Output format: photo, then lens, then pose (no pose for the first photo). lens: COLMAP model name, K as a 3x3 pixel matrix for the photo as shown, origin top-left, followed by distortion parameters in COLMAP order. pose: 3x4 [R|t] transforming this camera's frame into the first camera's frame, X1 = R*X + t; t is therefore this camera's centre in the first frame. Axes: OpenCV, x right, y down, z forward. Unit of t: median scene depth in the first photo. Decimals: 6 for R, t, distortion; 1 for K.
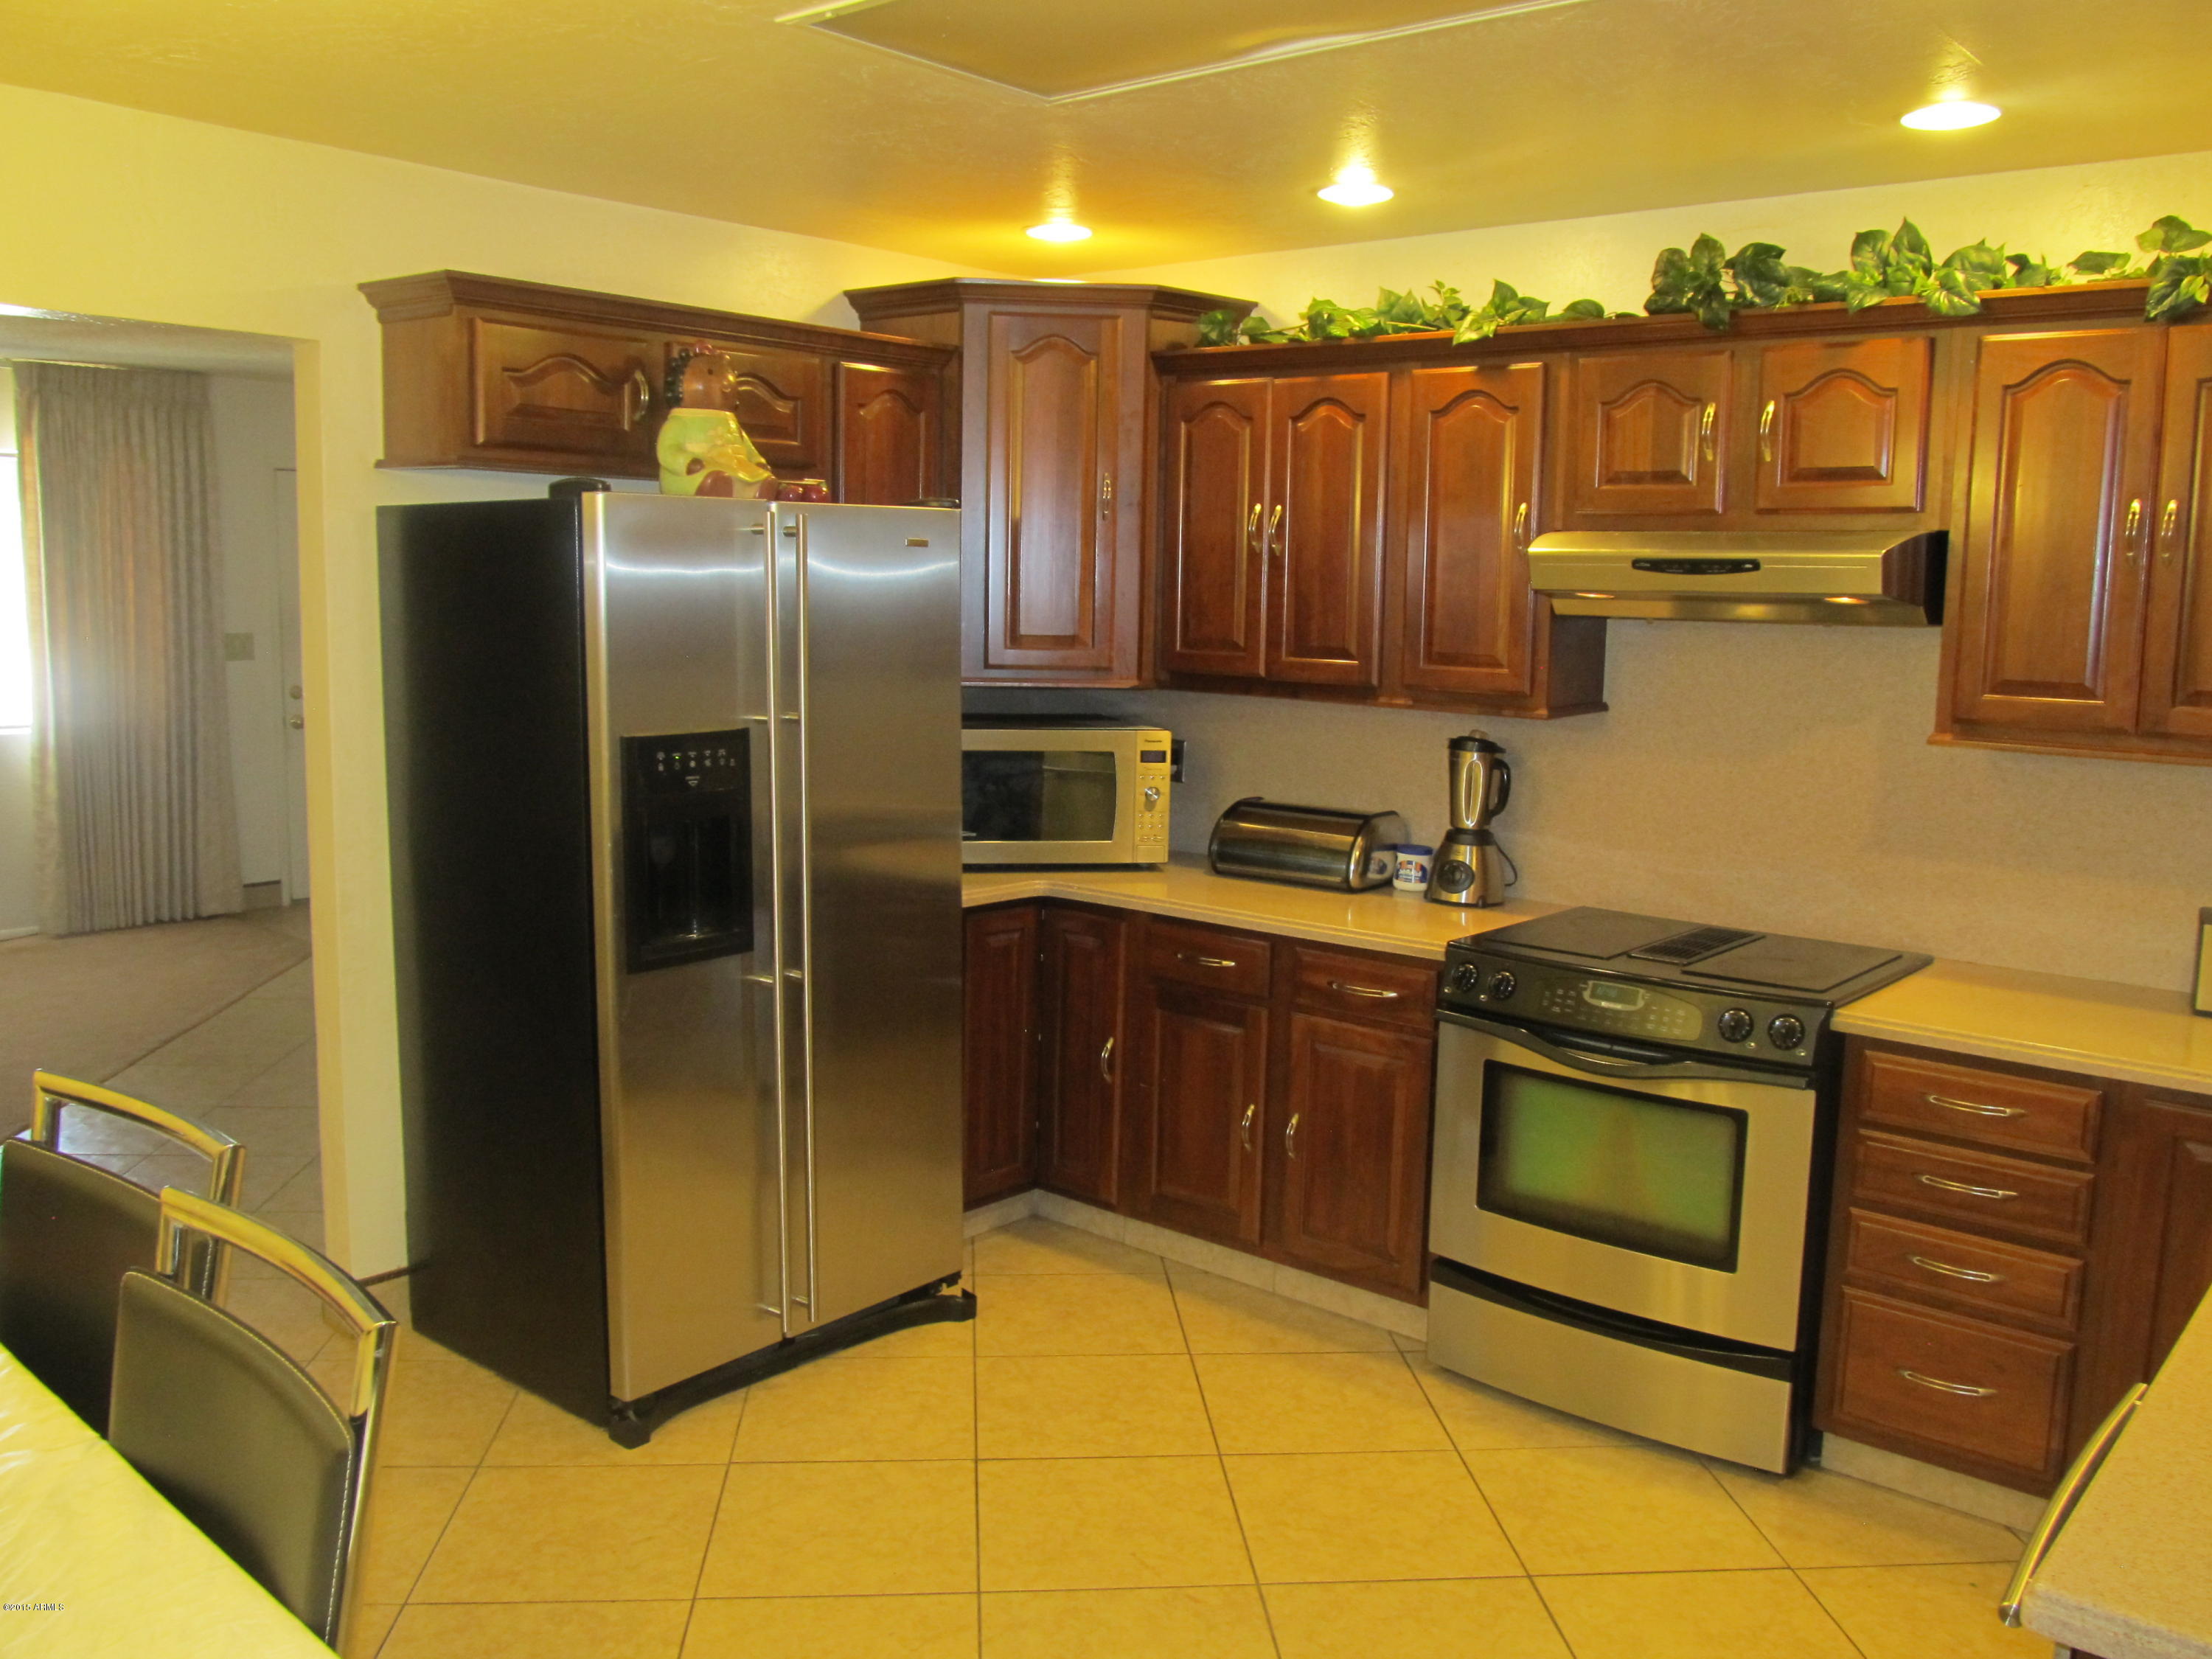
lens RADIAL K [[1818.1, 0, 1106.5], [0, 1818.1, 820.0], [0, 0, 1]] dist [-0.076195, 0.049534]
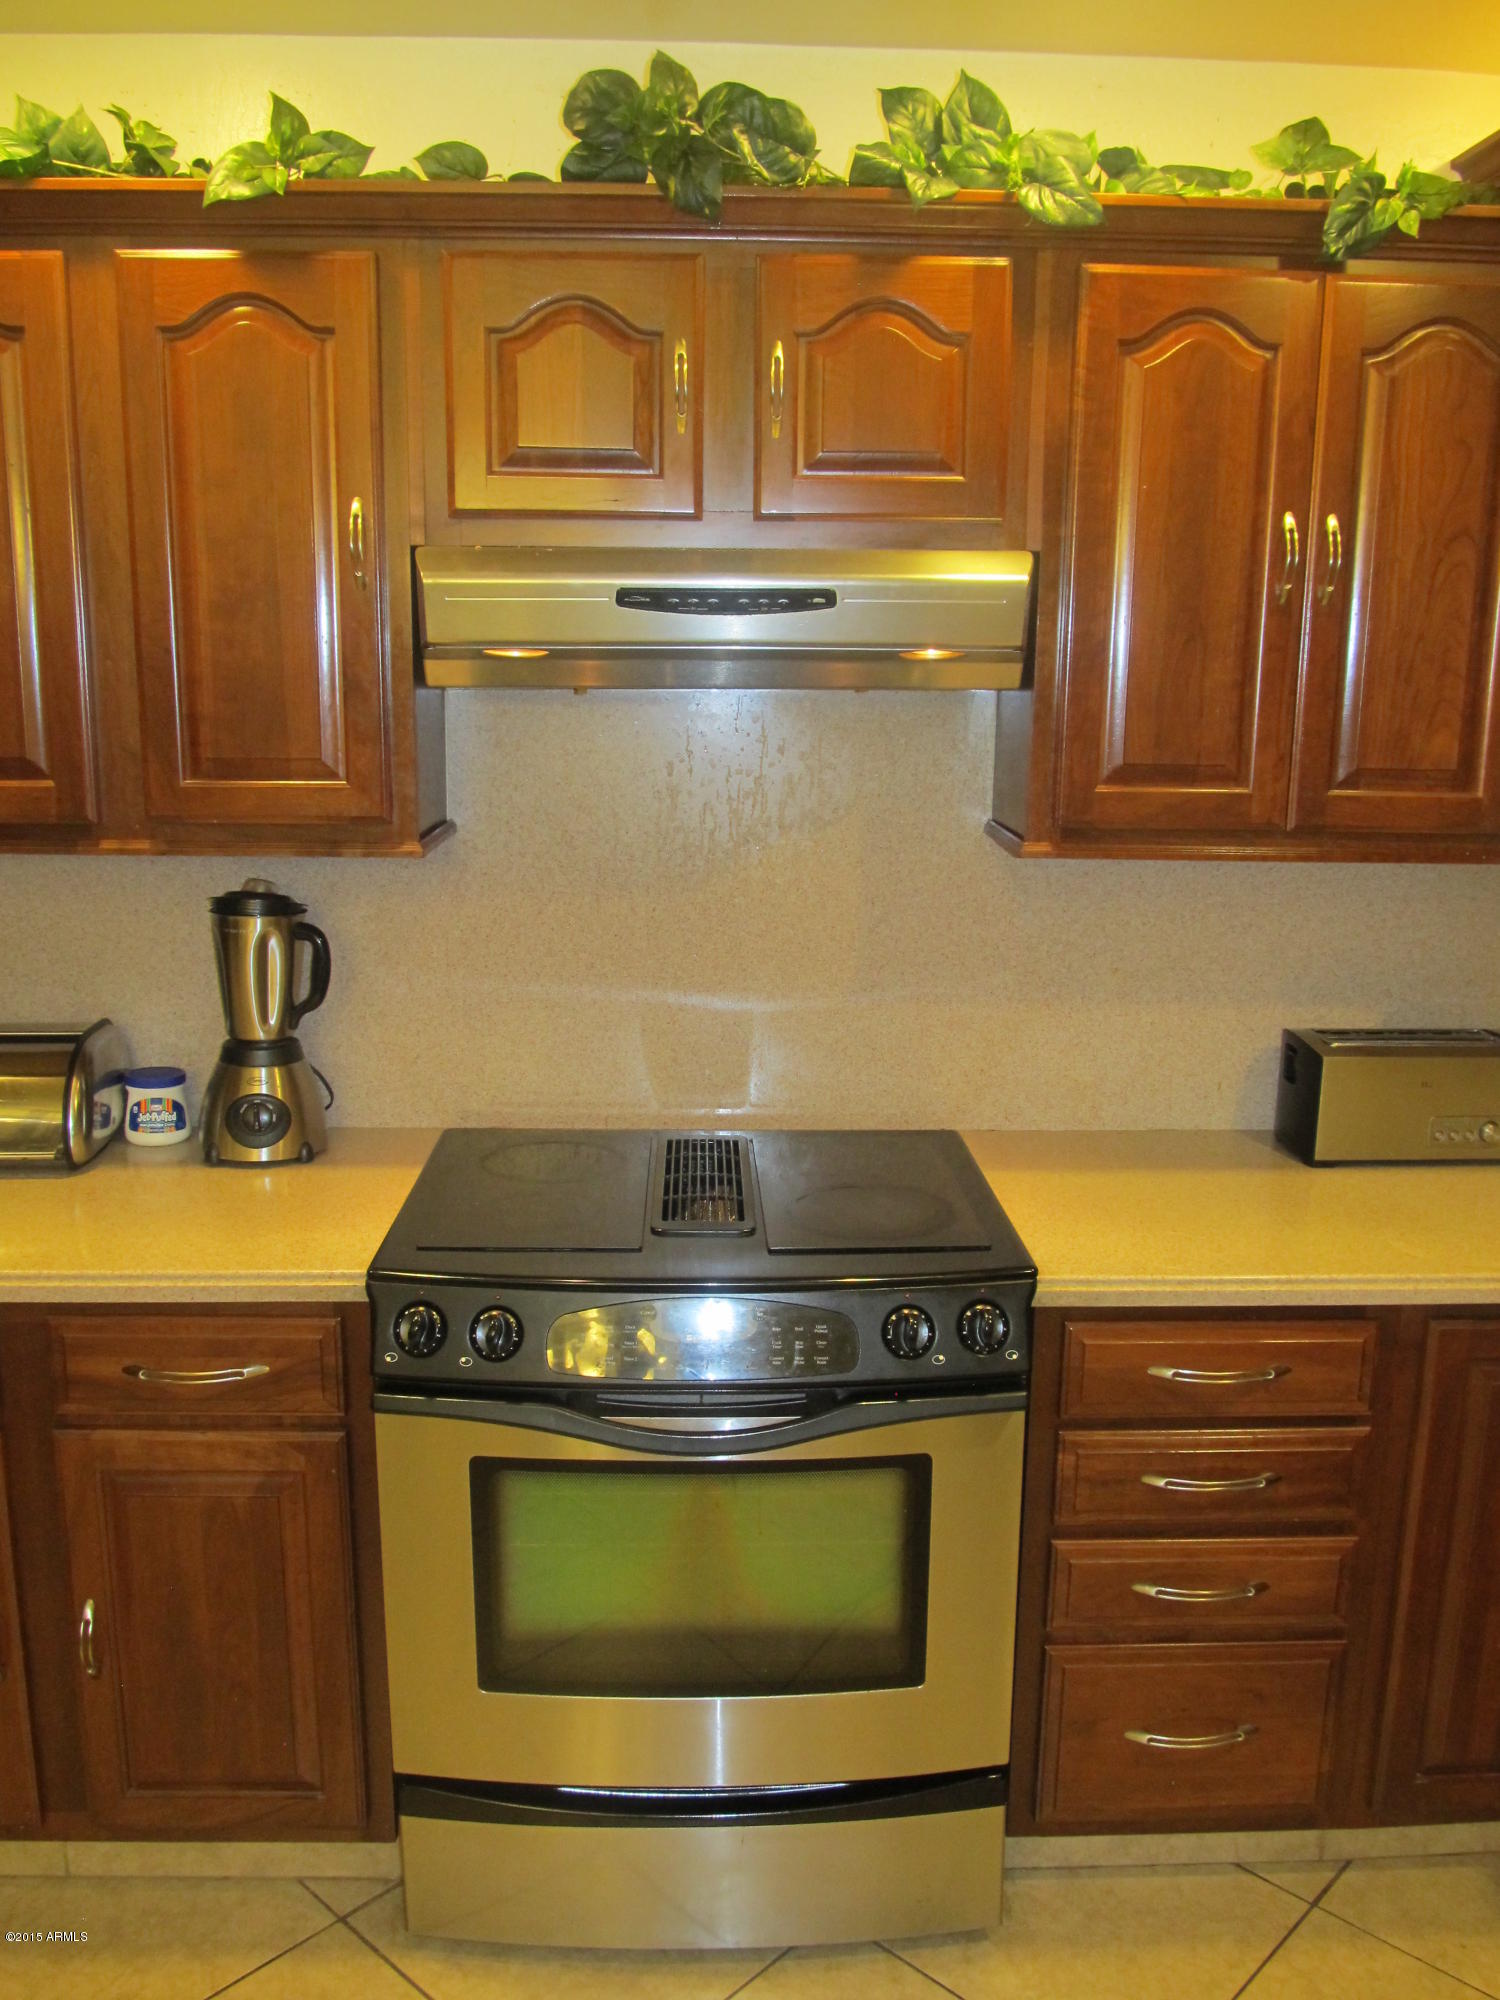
lens RADIAL K [[1643.9, 0, 750.0], [0, 1643.9, 1007.2], [0, 0, 1]] dist [-0.076195, 0.049534]
pose [[0.739378, -0.148216, 0.656774, -0.046971], [0.092482, 0.988580, 0.118981, -0.062779], [-0.666908, -0.027232, 0.744642, 0.518747]]
